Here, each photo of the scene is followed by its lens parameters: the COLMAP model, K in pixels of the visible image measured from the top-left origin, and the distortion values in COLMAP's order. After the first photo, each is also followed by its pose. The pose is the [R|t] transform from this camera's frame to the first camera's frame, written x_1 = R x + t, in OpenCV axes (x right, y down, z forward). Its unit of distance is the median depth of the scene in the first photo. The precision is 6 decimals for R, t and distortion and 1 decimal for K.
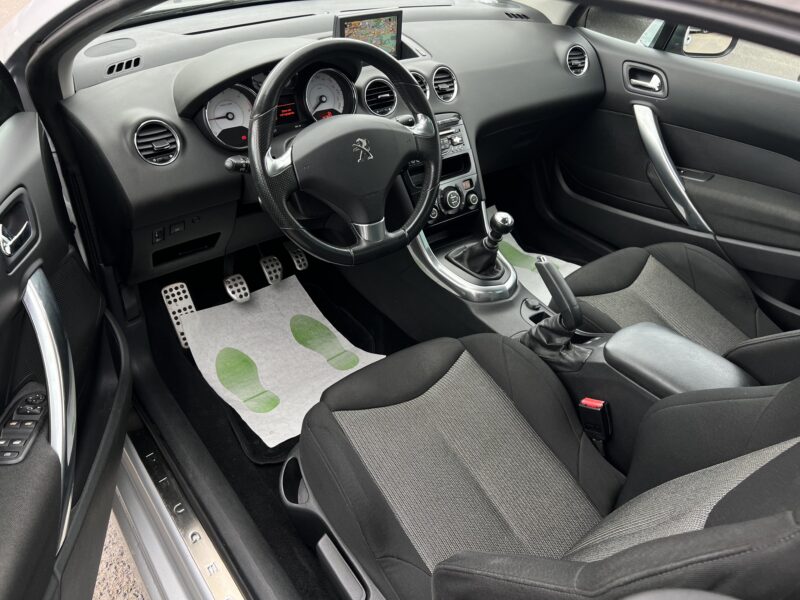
lens RADIAL K [[596.7, 0, 396.5], [0, 596.7, 307.3], [0, 0, 1]] dist [0.043078, -0.045477]
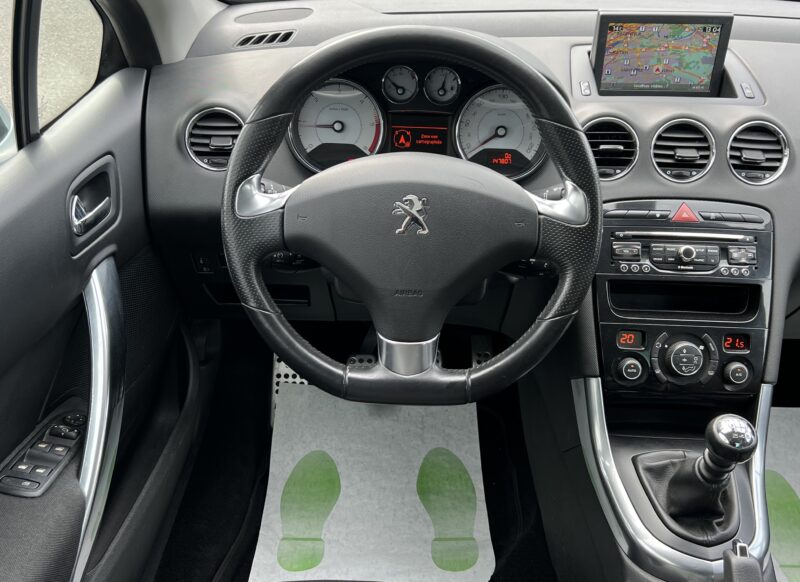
lens RADIAL K [[812.3, 0, 406.2], [0, 812.3, 284.6], [0, 0, 1]] dist [0.037224, 0.000000]
pose [[0.776090, 0.289312, -0.560342, 0.275400], [-0.368532, 0.929108, -0.030716, -0.125903], [0.511732, 0.230342, 0.827692, 0.268812]]
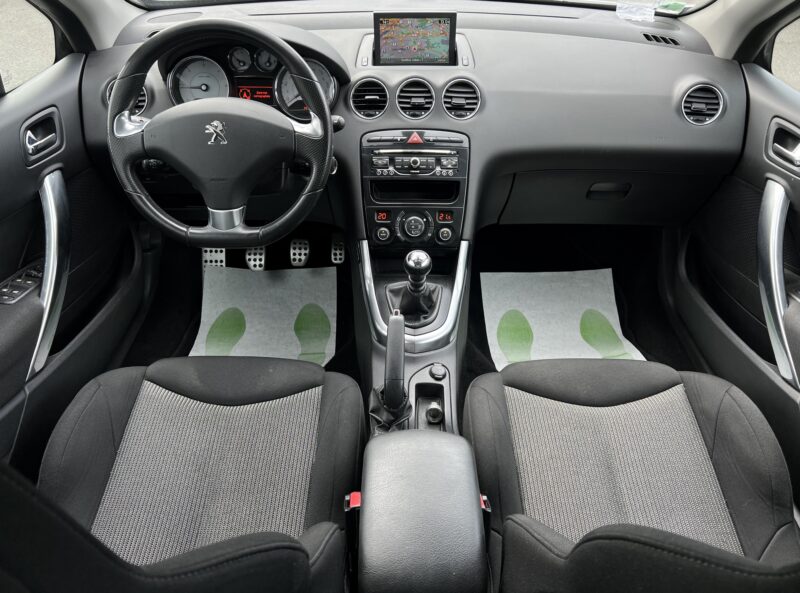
lens RADIAL K [[596.7, 0, 400.4], [0, 596.7, 301.9], [0, 0, 1]] dist [0.043078, -0.045477]
pose [[0.797557, 0.326743, -0.507092, 0.536879], [-0.343571, 0.936986, 0.063374, -0.122091], [0.495845, 0.123677, 0.859559, 0.249295]]
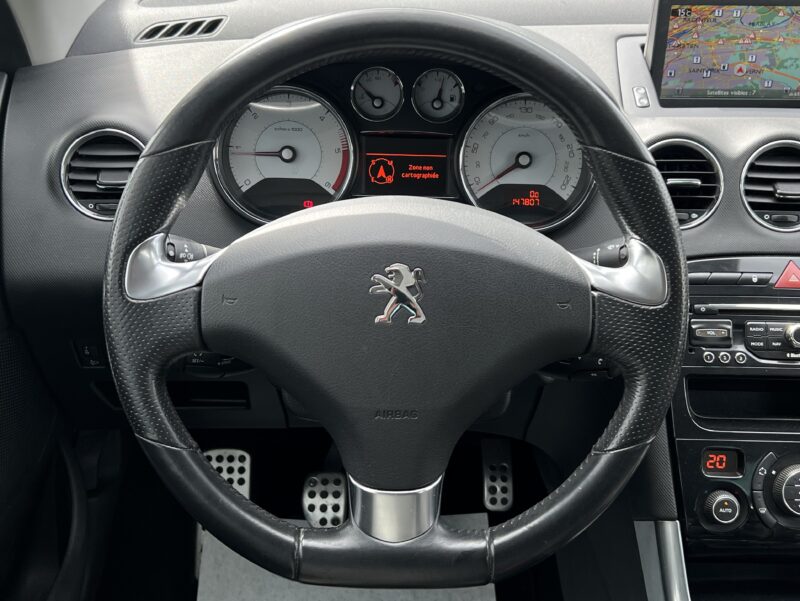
lens RADIAL K [[1042.6, 0, 420.9], [0, 1042.6, 289.2], [0, 0, 1]] dist [0.042776, 0.000000]
pose [[0.799535, 0.251322, -0.545510, 0.214927], [-0.353635, 0.931107, -0.089340, -0.152090], [0.485475, 0.264342, 0.833329, 0.335756]]
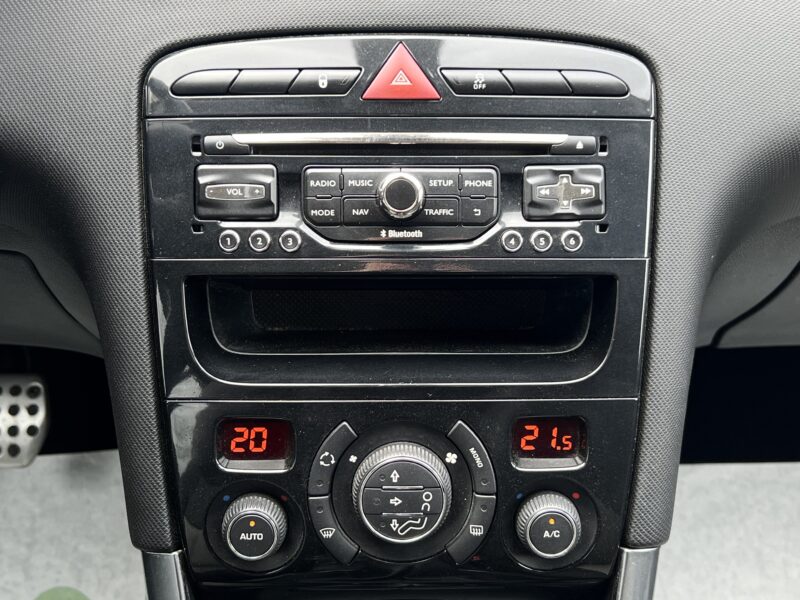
lens RADIAL K [[1155.4, 0, 399.6], [0, 1155.4, 295.7], [0, 0, 1]] dist [0.102851, 0.000000]
pose [[0.806816, 0.317761, -0.498073, 0.242758], [-0.333263, 0.940895, 0.060429, -0.250838], [0.487837, 0.117234, 0.865027, 0.665096]]
